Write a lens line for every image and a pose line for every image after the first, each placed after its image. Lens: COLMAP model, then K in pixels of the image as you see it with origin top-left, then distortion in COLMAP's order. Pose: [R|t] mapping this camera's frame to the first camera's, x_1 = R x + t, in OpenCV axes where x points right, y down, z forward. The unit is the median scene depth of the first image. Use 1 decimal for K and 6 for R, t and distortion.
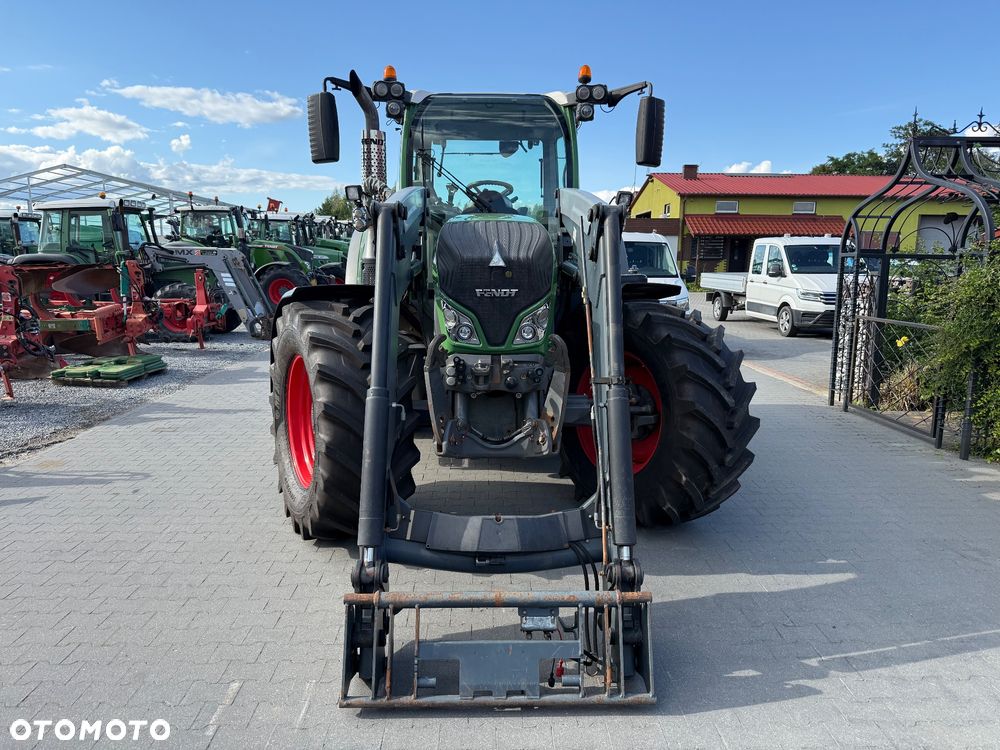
lens RADIAL K [[704.2, 0, 503.1], [0, 704.2, 375.5], [0, 0, 1]] dist [0.053298, -0.066929]
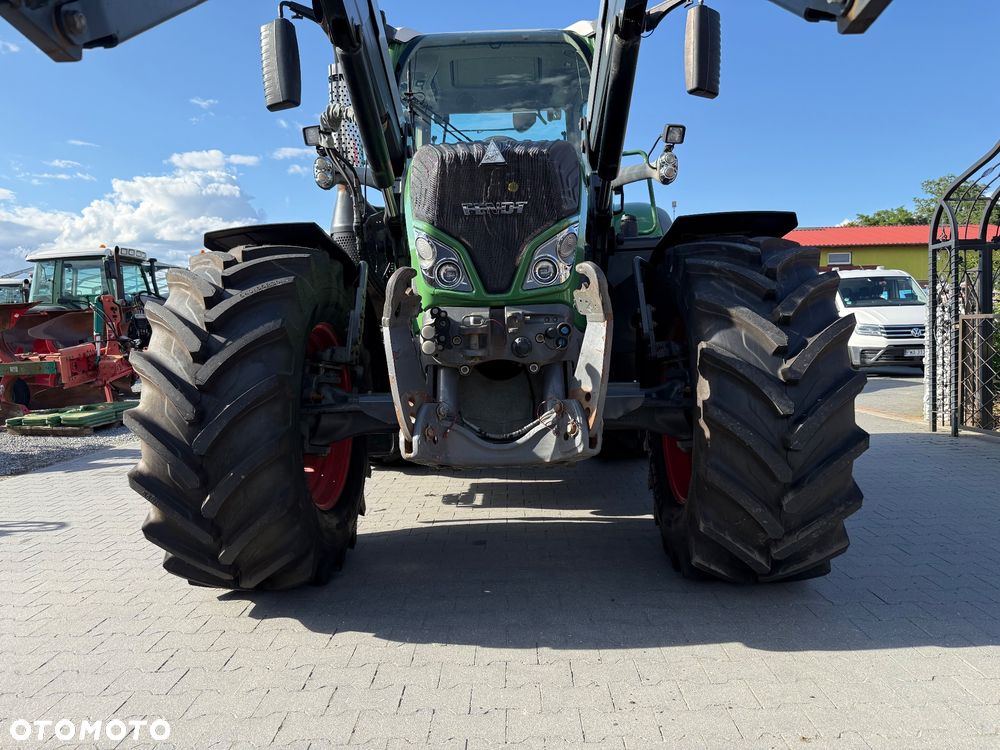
lens RADIAL K [[704.2, 0, 504.4], [0, 704.2, 373.3], [0, 0, 1]] dist [0.053298, -0.066929]
pose [[0.998739, -0.029526, -0.040613, 0.014045], [0.025082, 0.994064, -0.105869, 0.068490], [0.043498, 0.104716, 0.993550, 0.236947]]
